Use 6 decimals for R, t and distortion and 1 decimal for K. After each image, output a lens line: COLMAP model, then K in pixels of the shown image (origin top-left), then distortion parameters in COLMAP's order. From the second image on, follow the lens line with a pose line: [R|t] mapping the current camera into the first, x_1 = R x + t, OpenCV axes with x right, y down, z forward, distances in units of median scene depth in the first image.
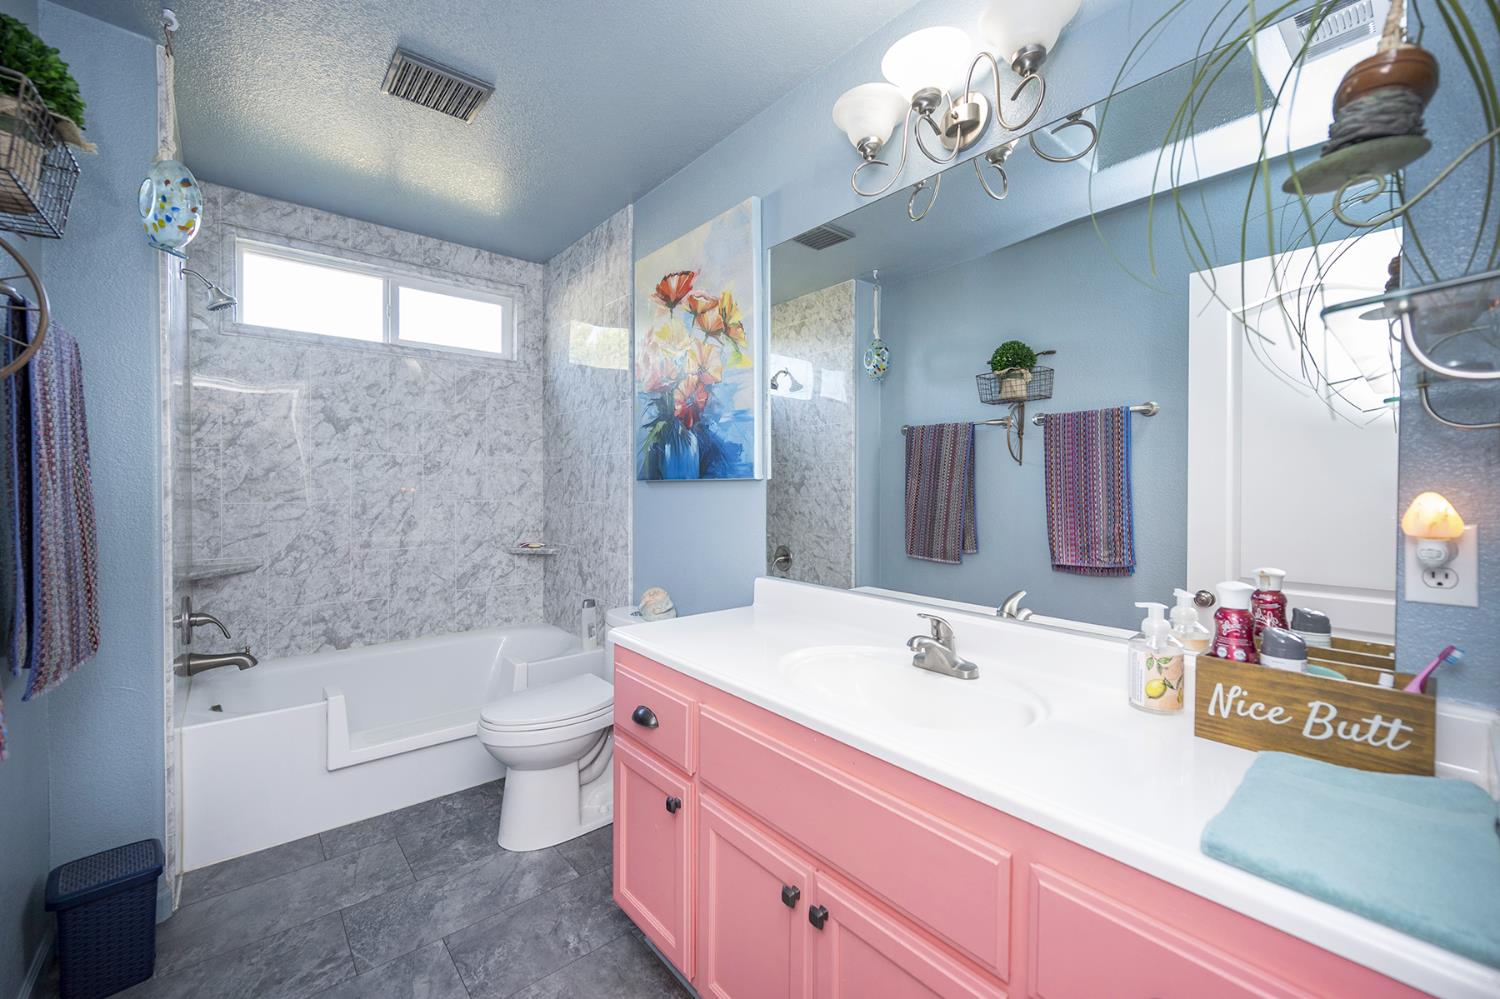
lens RADIAL K [[595.6, 0, 722.5], [0, 595.6, 496.4], [0, 0, 1]] dist [-0.001930, -0.000429]
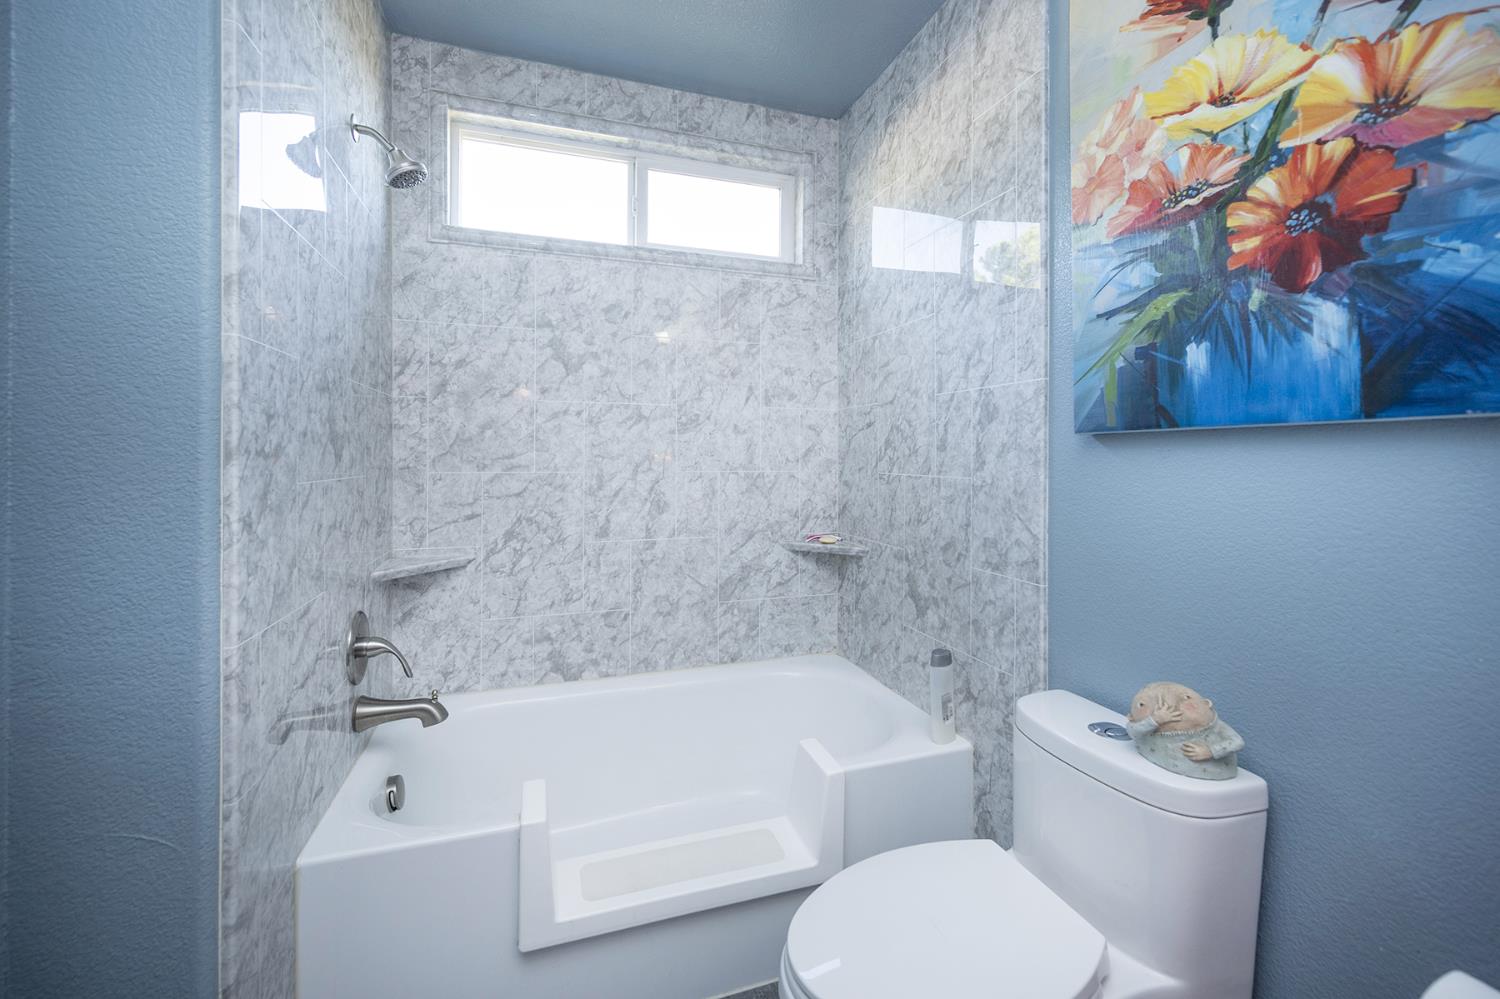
lens RADIAL K [[618.4, 0, 747.7], [0, 618.4, 461.3], [0, 0, 1]] dist [0.000382, 0.000040]
pose [[0.938407, 0.002600, -0.345522, -0.186297], [-0.005475, 0.999958, -0.007344, 0.001144], [0.345489, 0.008783, 0.938382, 0.373346]]
